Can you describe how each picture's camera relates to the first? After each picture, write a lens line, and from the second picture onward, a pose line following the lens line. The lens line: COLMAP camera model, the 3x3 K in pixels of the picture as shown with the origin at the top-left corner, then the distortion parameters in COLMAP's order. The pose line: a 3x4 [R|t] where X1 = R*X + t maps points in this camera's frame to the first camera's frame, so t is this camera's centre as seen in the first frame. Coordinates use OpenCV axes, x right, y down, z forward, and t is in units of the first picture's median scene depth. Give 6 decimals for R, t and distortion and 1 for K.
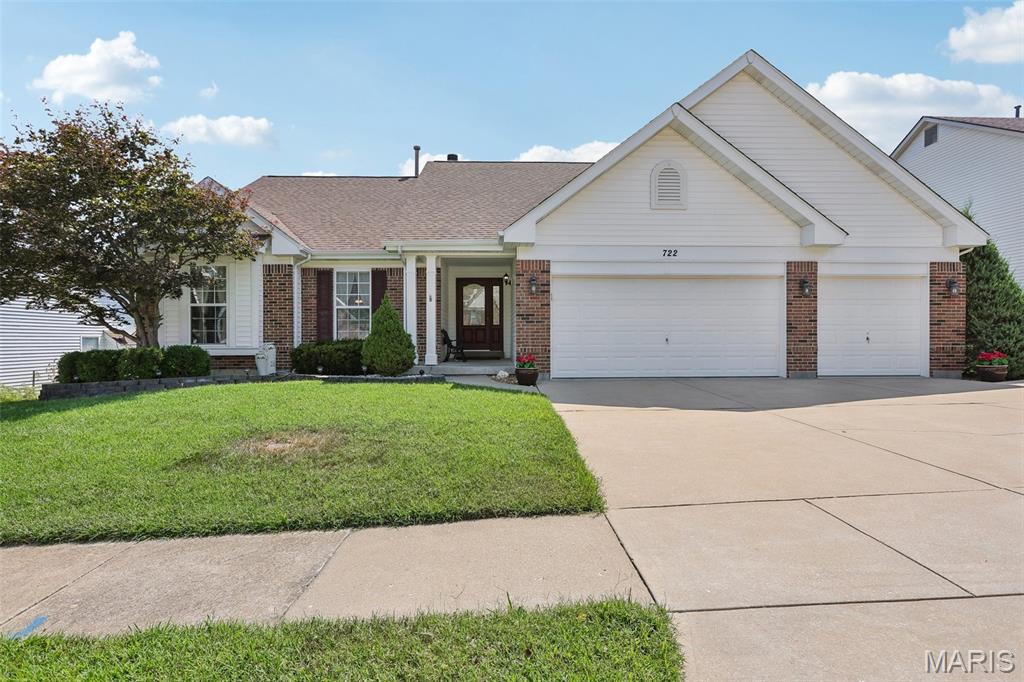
lens RADIAL K [[522.1, 0, 518.8], [0, 522.1, 340.0], [0, 0, 1]] dist [-0.003241, 0.000246]
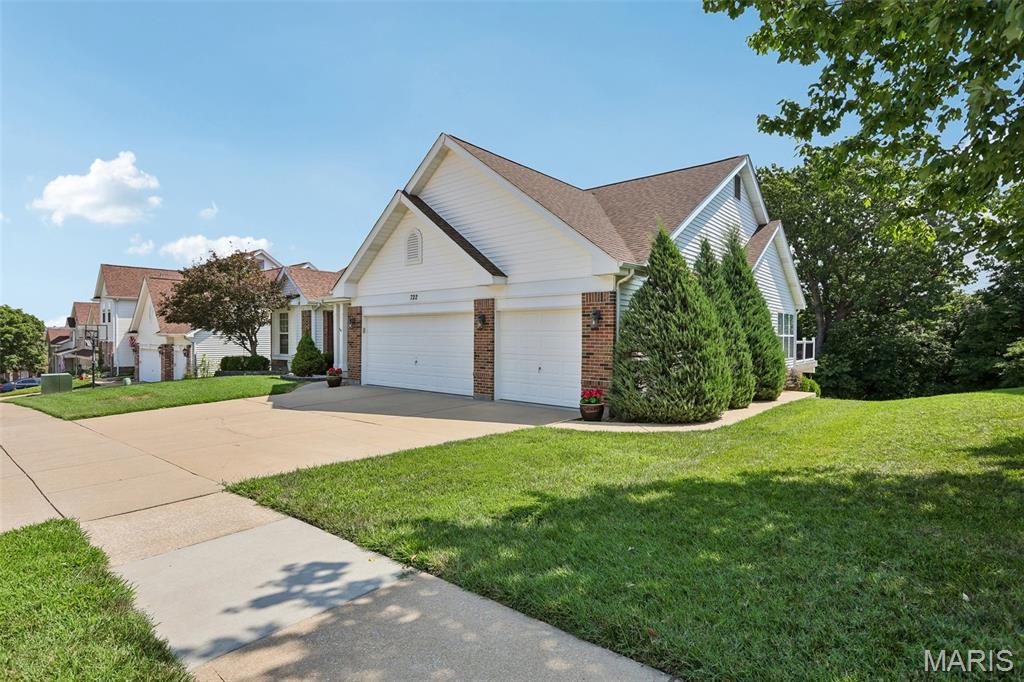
lens RADIAL K [[522.1, 0, 511.8], [0, 522.1, 339.3], [0, 0, 1]] dist [-0.003241, 0.000246]
pose [[0.726918, 0.010937, -0.686637, 1.381296], [-0.011174, 0.999929, 0.004098, -0.066597], [0.686633, 0.004693, 0.726989, 0.200024]]
